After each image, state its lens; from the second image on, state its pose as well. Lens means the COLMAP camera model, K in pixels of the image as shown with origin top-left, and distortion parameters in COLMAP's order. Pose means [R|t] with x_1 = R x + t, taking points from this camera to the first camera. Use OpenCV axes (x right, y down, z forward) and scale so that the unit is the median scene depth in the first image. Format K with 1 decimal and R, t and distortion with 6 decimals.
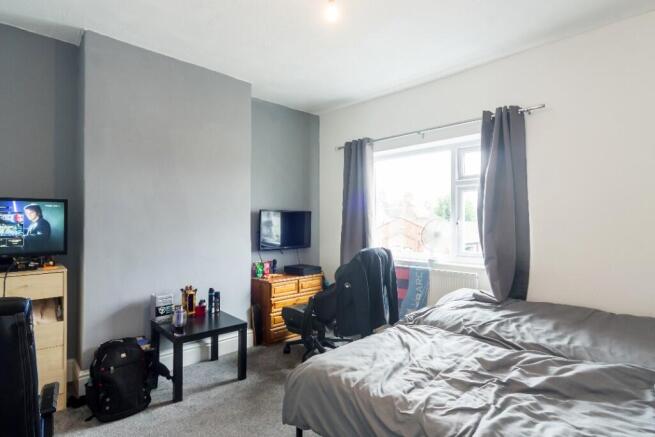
lens RADIAL K [[358.4, 0, 320.9], [0, 358.4, 220.3], [0, 0, 1]] dist [0.007831, 0.000764]
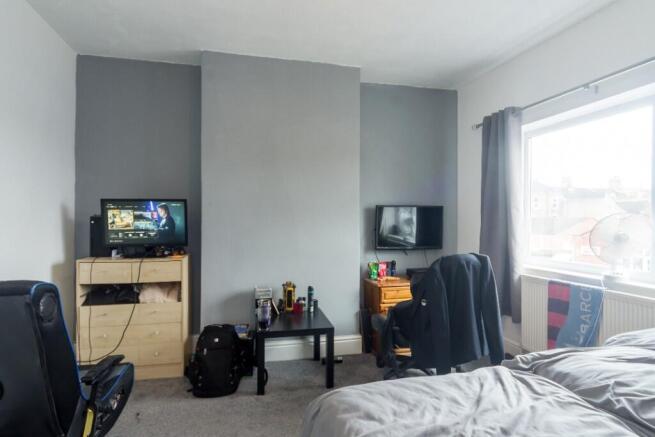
lens RADIAL K [[358.4, 0, 310.4], [0, 358.4, 221.0], [0, 0, 1]] dist [0.007831, 0.000764]
pose [[0.855186, 0.004256, -0.518304, 0.205620], [0.001331, 0.999945, 0.010407, 0.001366], [0.518320, -0.009590, 0.855133, 0.170814]]
